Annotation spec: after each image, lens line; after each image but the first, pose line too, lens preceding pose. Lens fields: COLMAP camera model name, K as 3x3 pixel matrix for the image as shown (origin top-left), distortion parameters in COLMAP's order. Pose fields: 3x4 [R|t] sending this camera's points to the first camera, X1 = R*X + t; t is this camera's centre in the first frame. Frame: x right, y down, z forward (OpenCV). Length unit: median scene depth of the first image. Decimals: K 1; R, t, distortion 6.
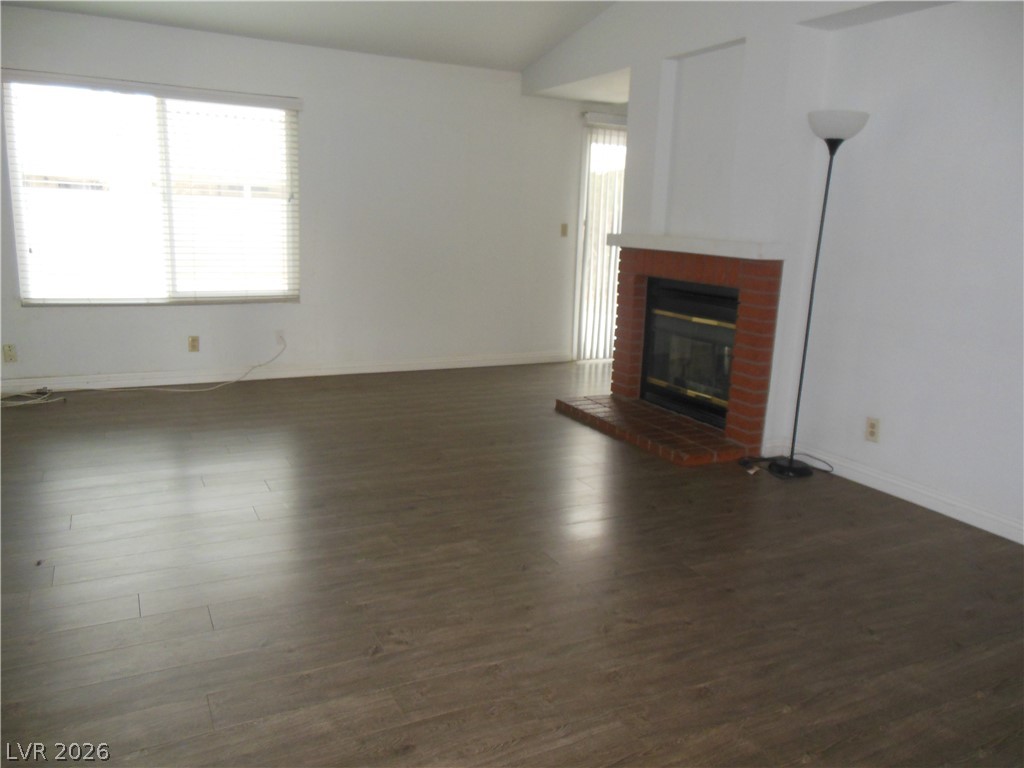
lens RADIAL K [[800.1, 0, 513.0], [0, 800.1, 387.1], [0, 0, 1]] dist [-0.004147, 0.044659]
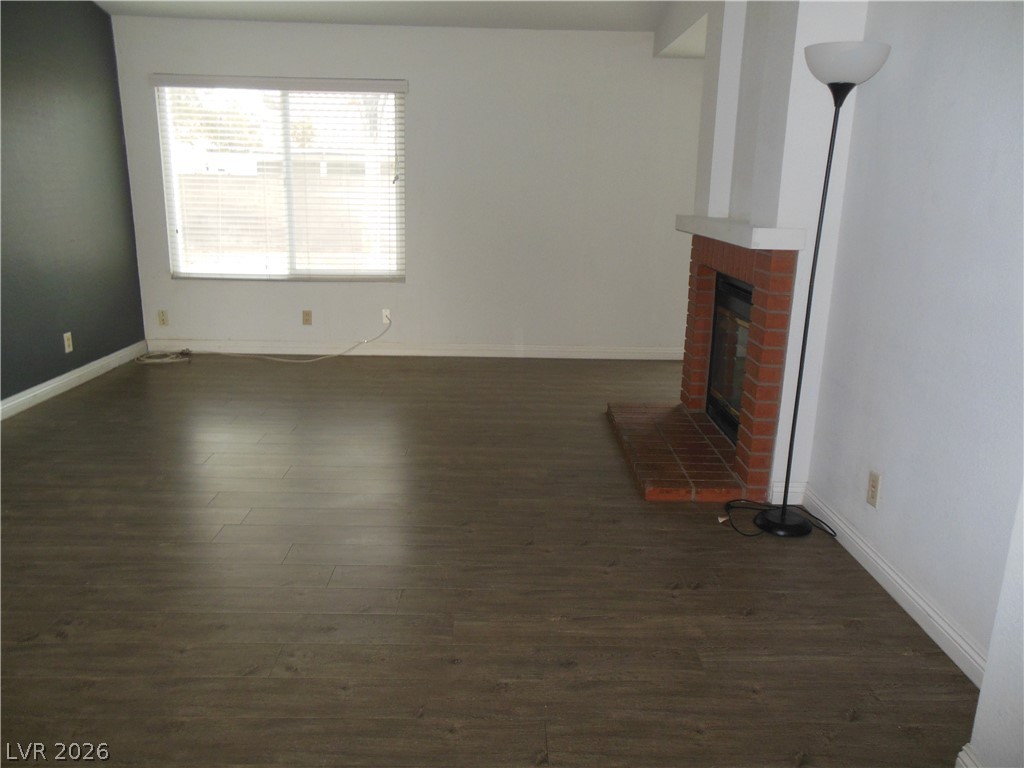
lens RADIAL K [[800.1, 0, 512.9], [0, 800.1, 386.1], [0, 0, 1]] dist [-0.004147, 0.044659]
pose [[0.895682, 0.090623, -0.435364, 0.341838], [-0.079899, 0.995879, 0.042920, -0.032526], [0.437459, -0.003658, 0.899231, 0.158470]]
